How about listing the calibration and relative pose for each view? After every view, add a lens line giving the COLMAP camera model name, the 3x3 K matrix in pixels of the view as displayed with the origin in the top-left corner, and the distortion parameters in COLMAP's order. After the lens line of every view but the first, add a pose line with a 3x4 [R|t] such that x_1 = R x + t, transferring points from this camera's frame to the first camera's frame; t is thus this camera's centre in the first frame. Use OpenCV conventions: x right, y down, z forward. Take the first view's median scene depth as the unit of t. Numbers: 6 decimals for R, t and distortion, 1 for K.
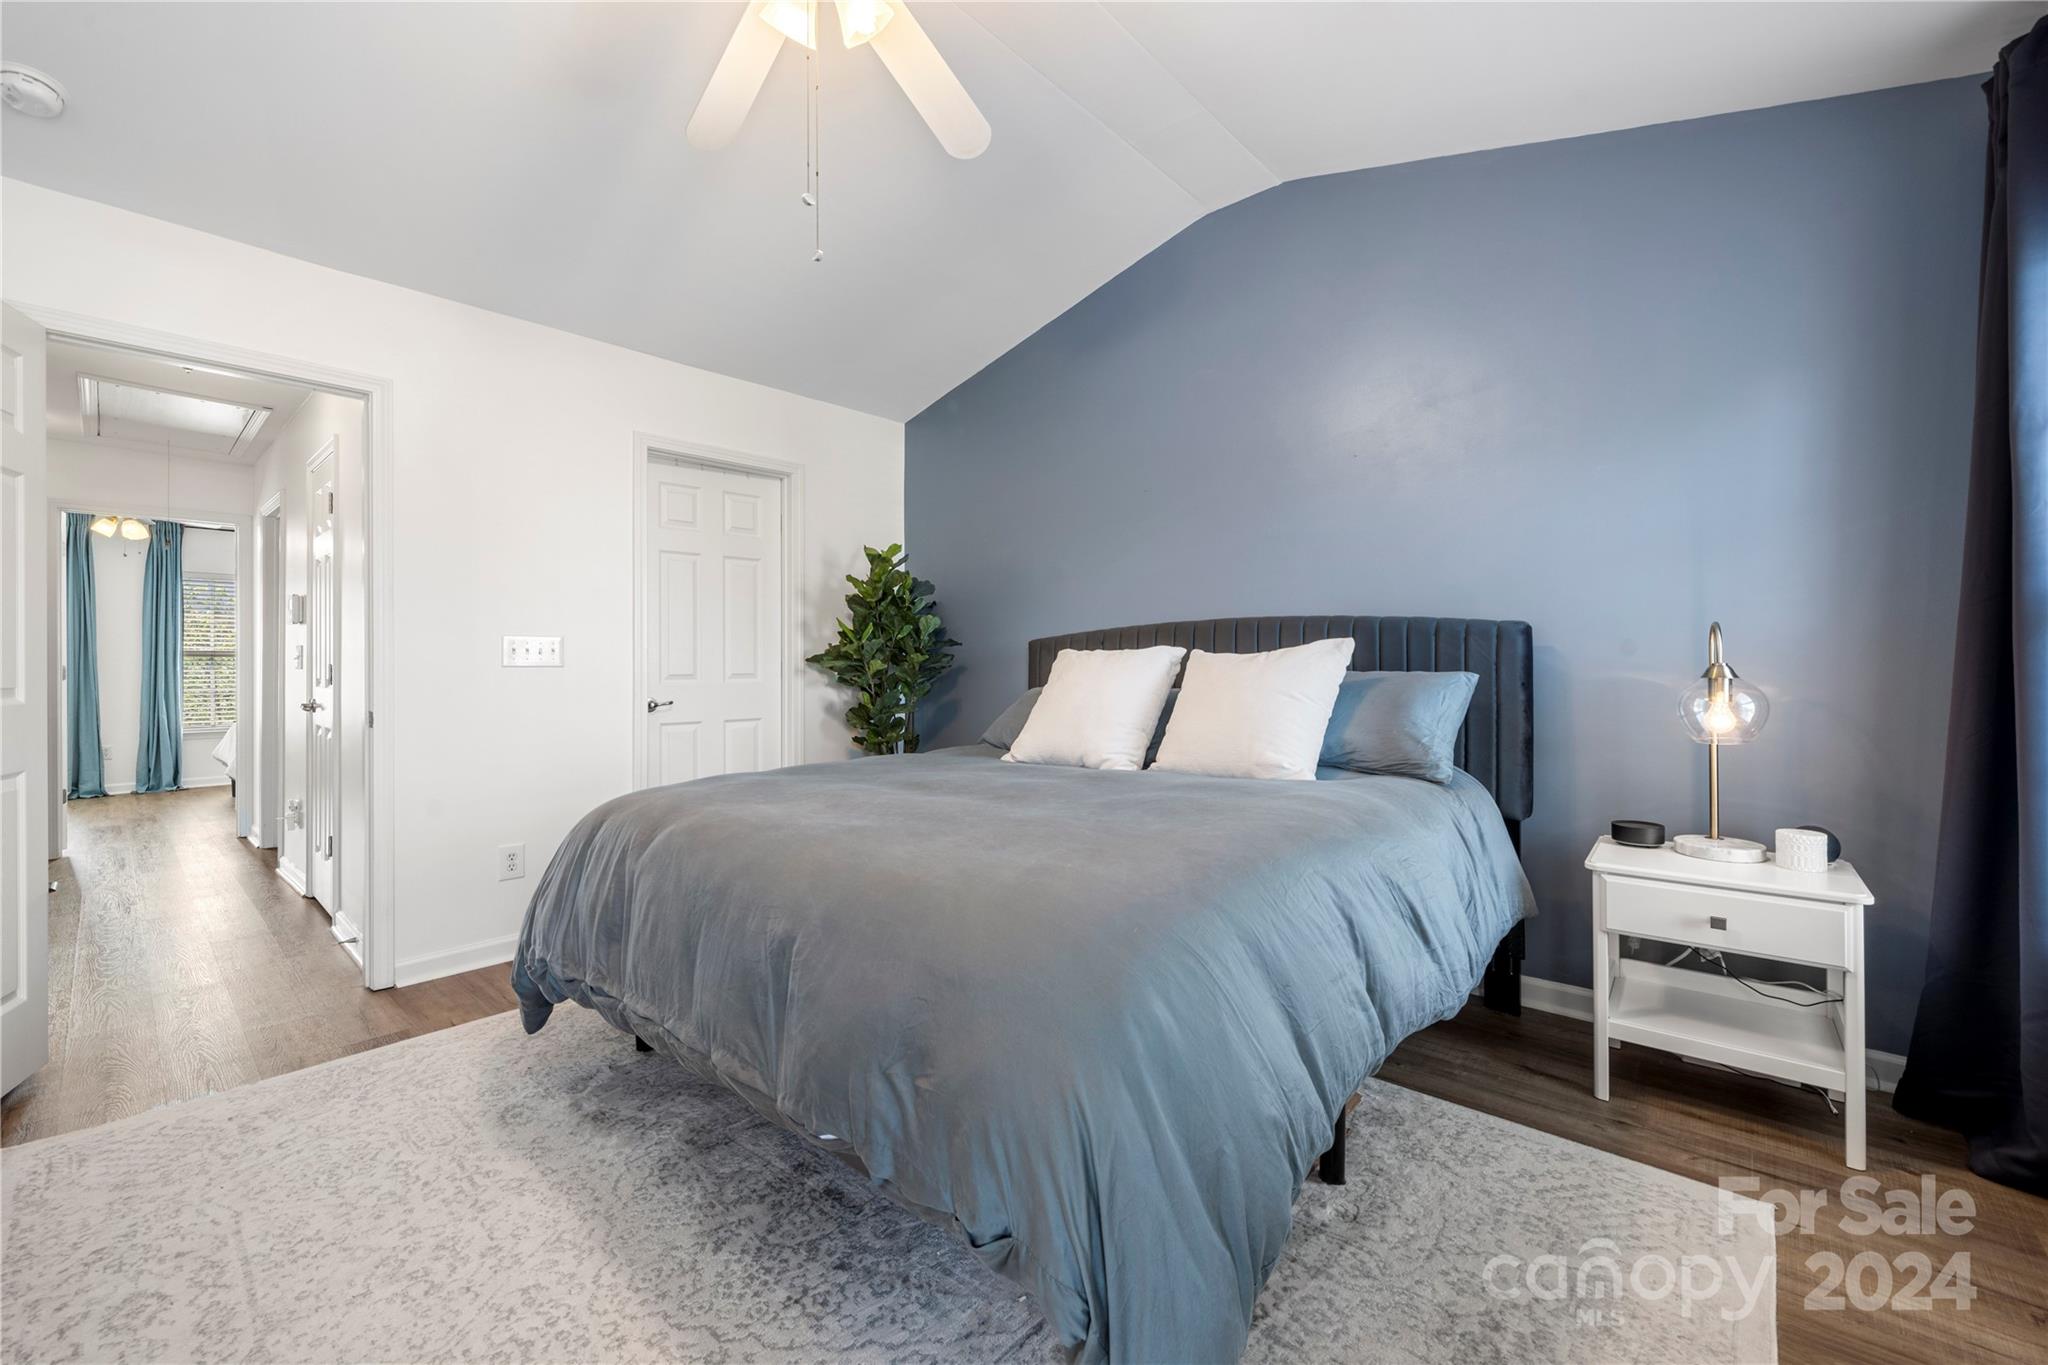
lens RADIAL K [[806.3, 0, 1008.2], [0, 806.3, 673.5], [0, 0, 1]] dist [0.001214, -0.000097]
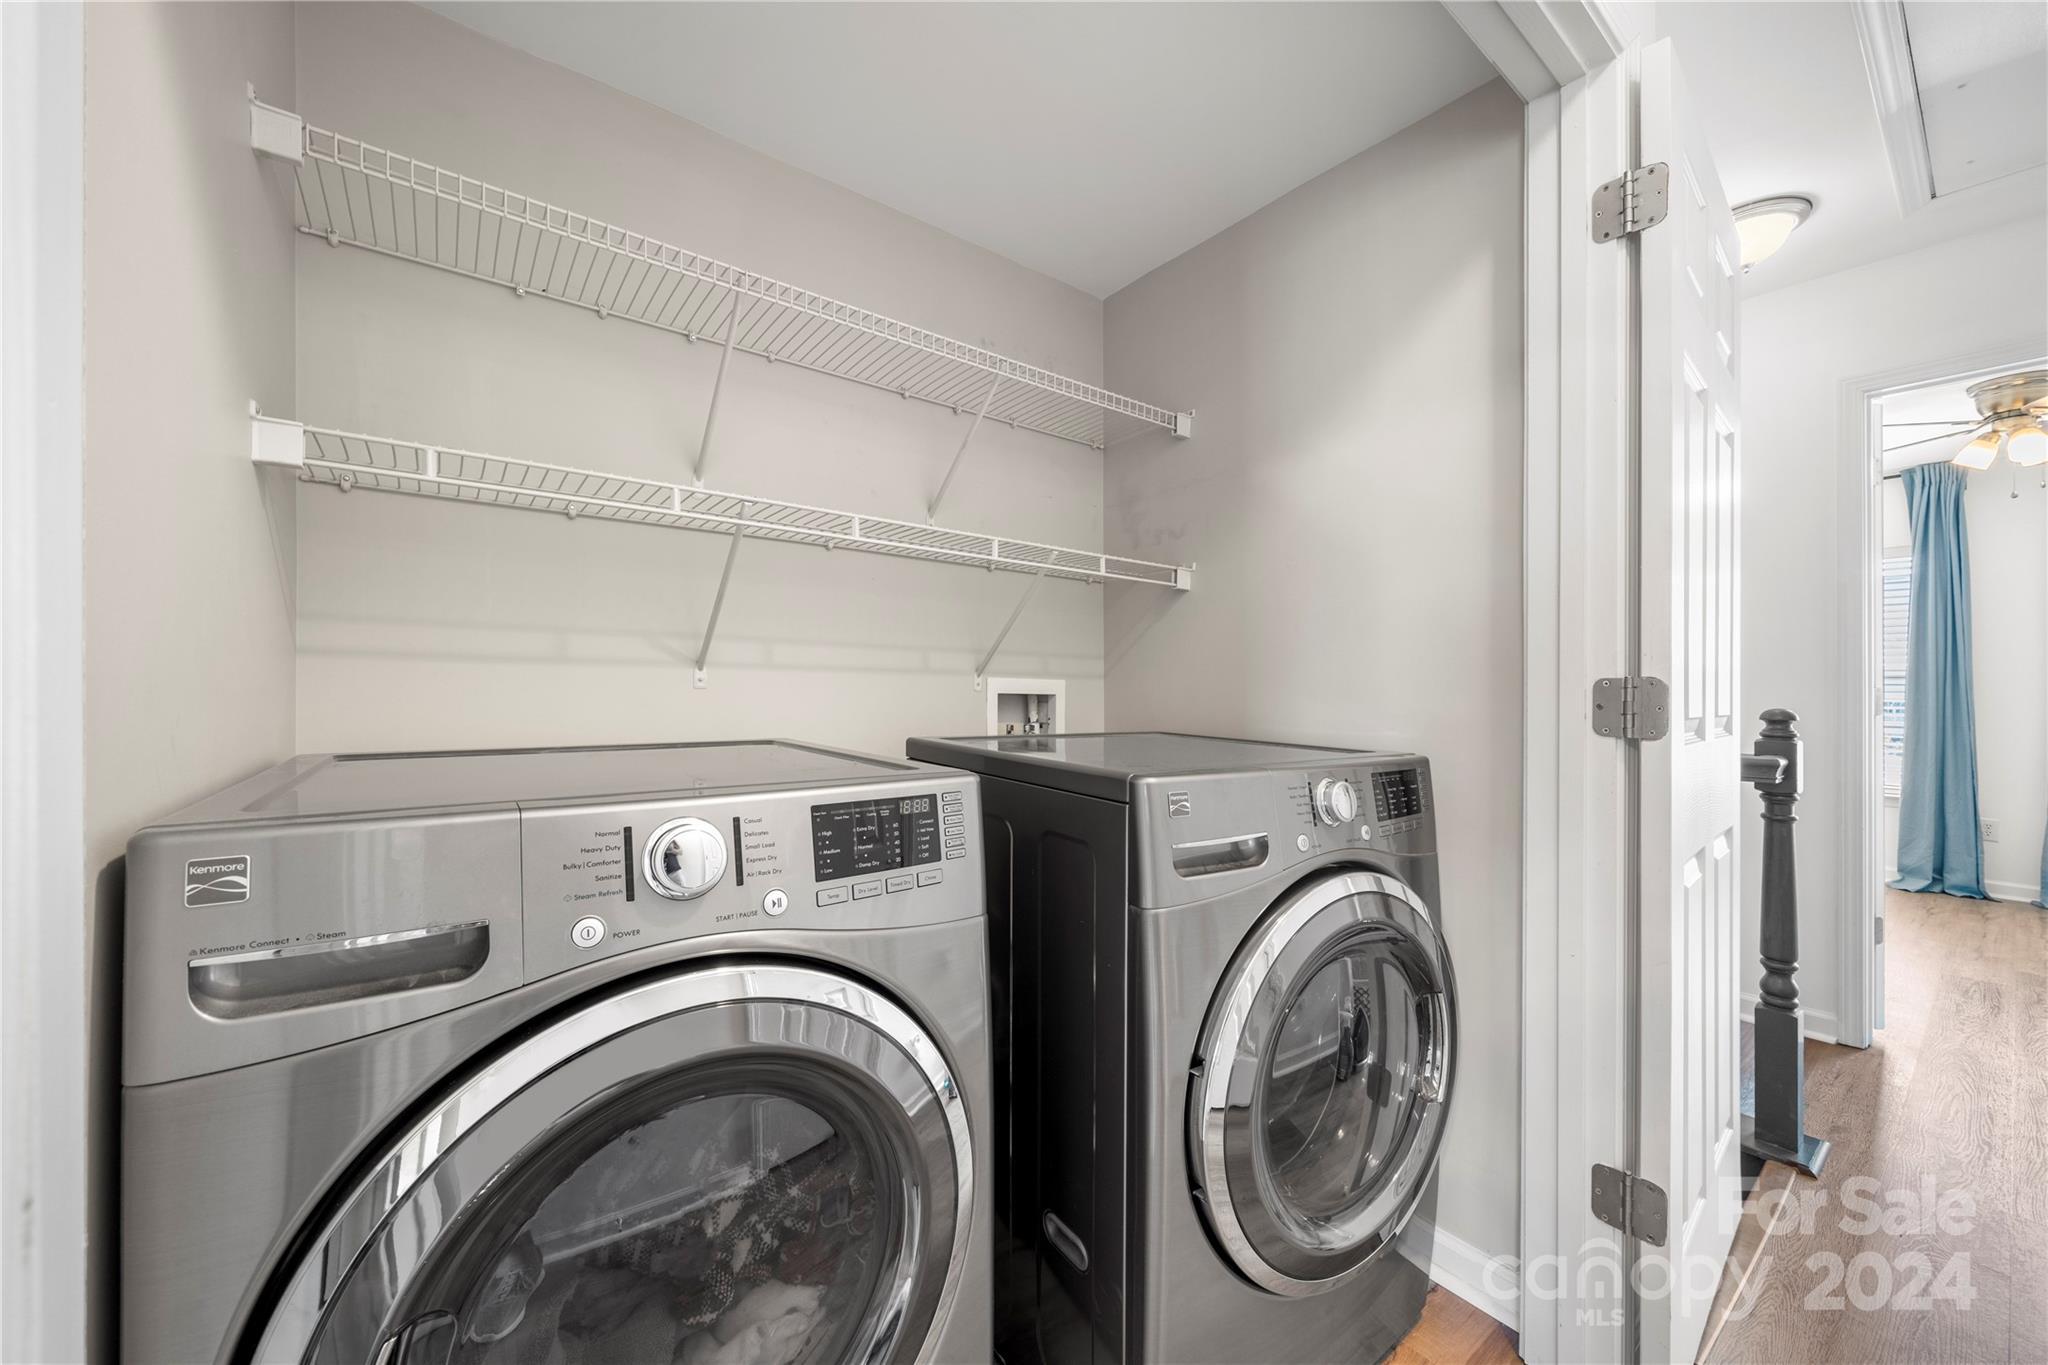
lens RADIAL K [[744.8, 0, 1024.3], [0, 744.8, 702.5], [0, 0, 1]] dist [-0.003372, 0.000688]
pose [[-0.196828, 0.003091, -0.980433, -0.387377], [-0.005504, 0.999976, 0.004258, -0.003822], [0.980423, 0.006234, -0.196806, 0.363863]]
